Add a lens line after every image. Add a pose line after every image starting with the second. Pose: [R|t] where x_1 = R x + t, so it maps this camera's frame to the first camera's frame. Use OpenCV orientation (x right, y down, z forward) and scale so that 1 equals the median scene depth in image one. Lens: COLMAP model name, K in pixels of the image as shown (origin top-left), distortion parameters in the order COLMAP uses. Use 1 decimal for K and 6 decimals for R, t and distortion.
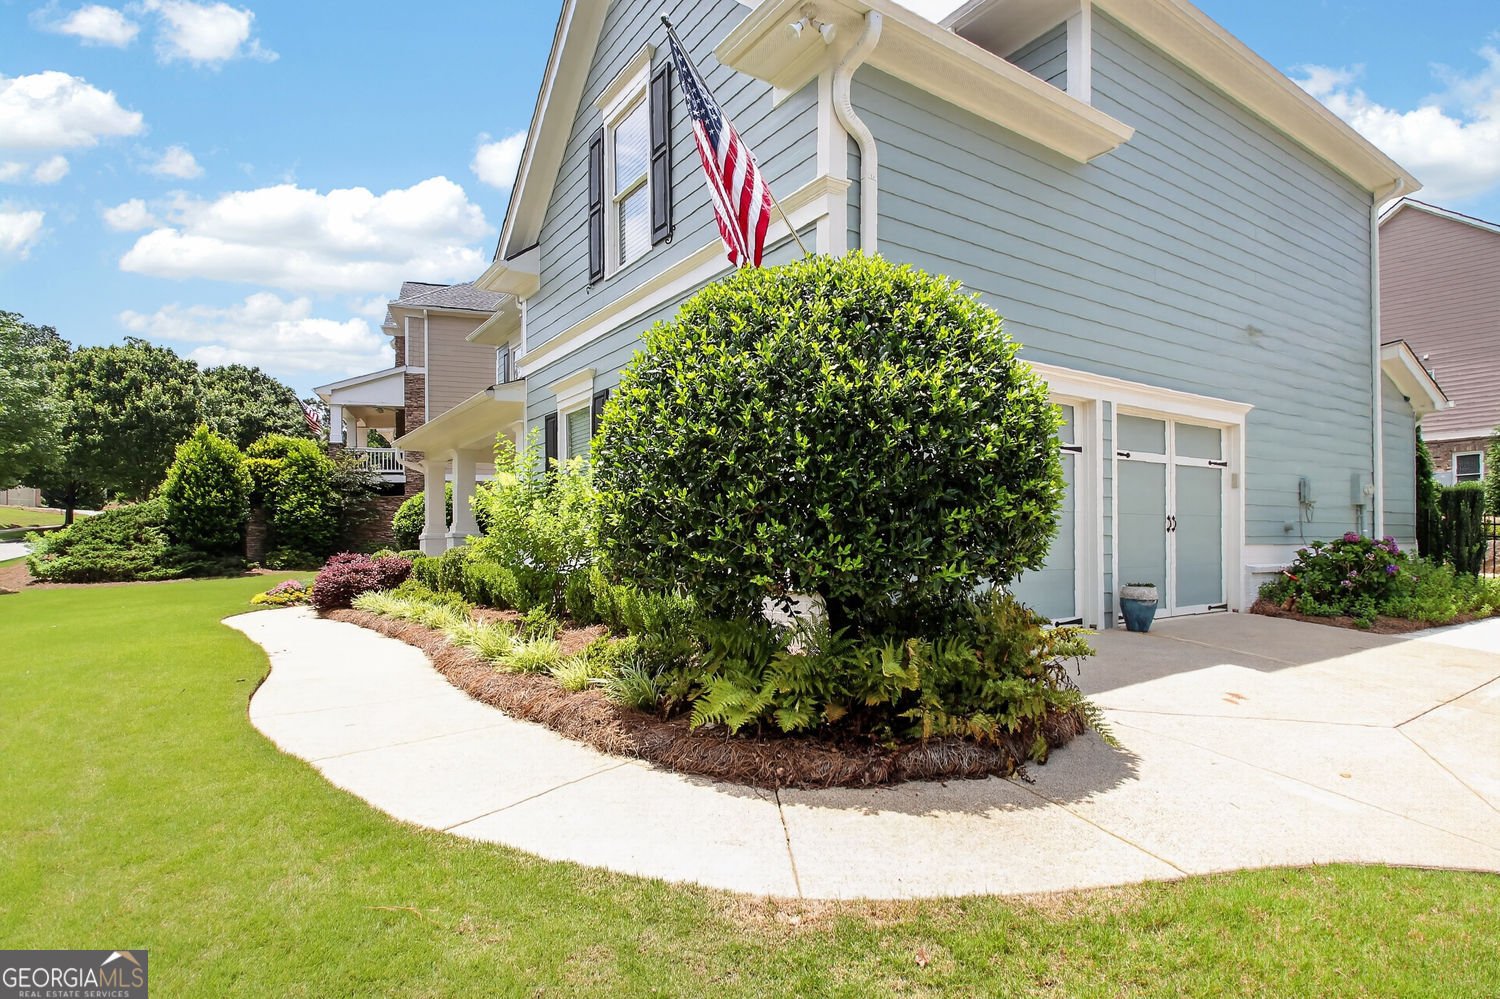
lens RADIAL K [[789.4, 0, 753.9], [0, 789.4, 509.7], [0, 0, 1]] dist [0.000051, -0.016015]
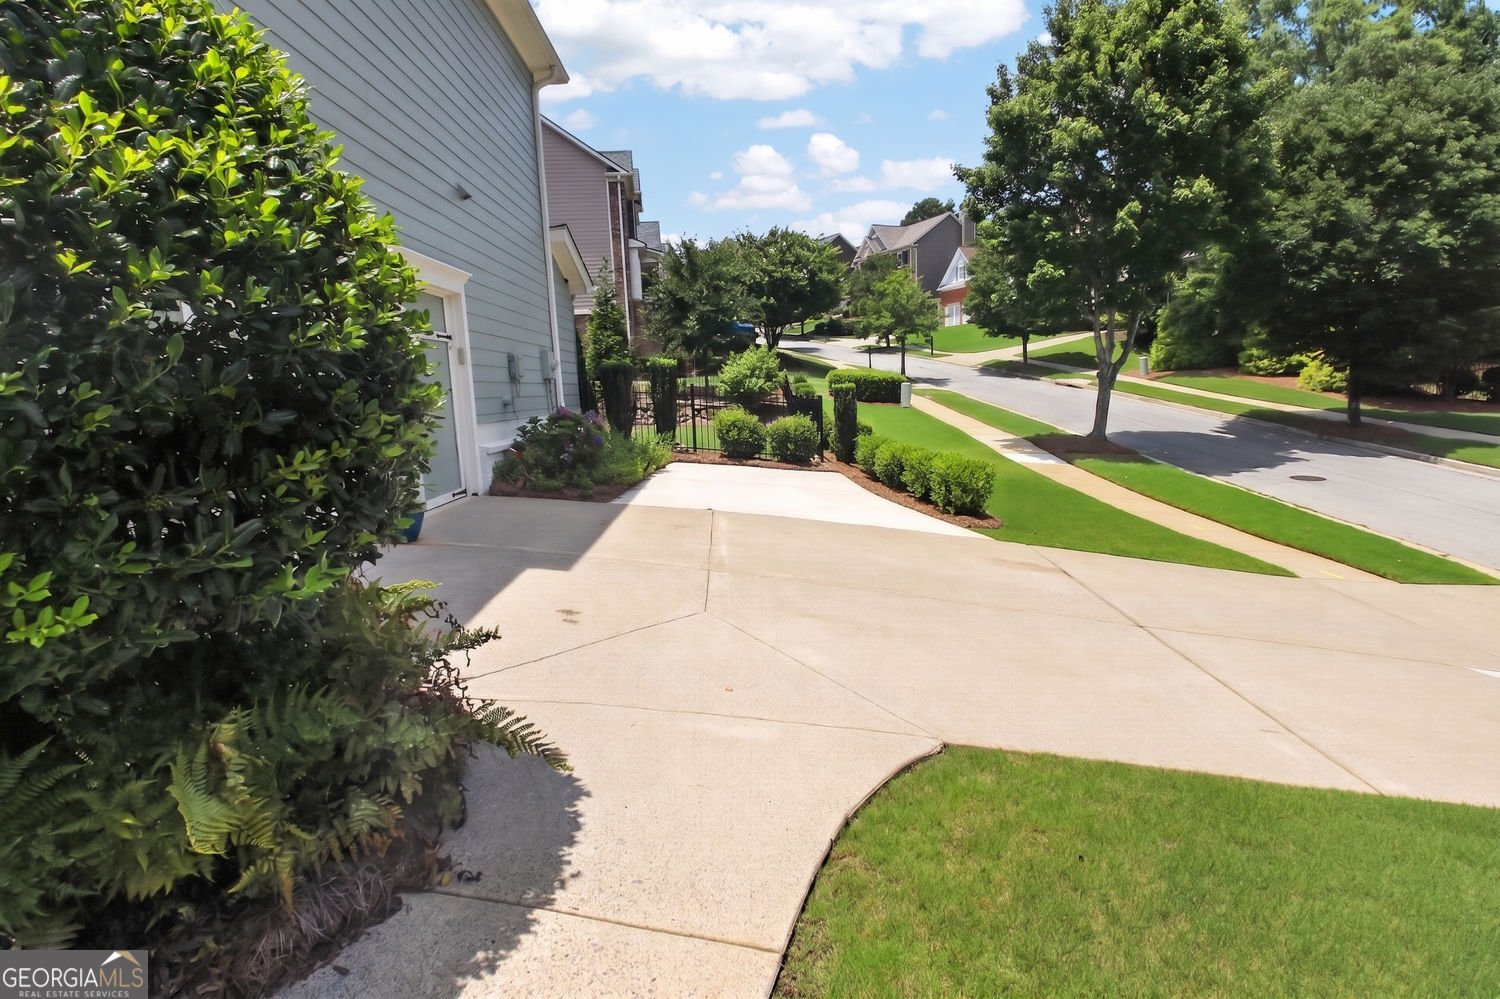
lens RADIAL K [[789.4, 0, 753.9], [0, 789.4, 509.7], [0, 0, 1]] dist [0.000051, -0.016015]
pose [[0.542724, -0.150822, 0.826259, -0.001844], [0.006505, 0.984471, 0.175428, -0.049990], [-0.839886, -0.089834, 0.535277, 0.488043]]
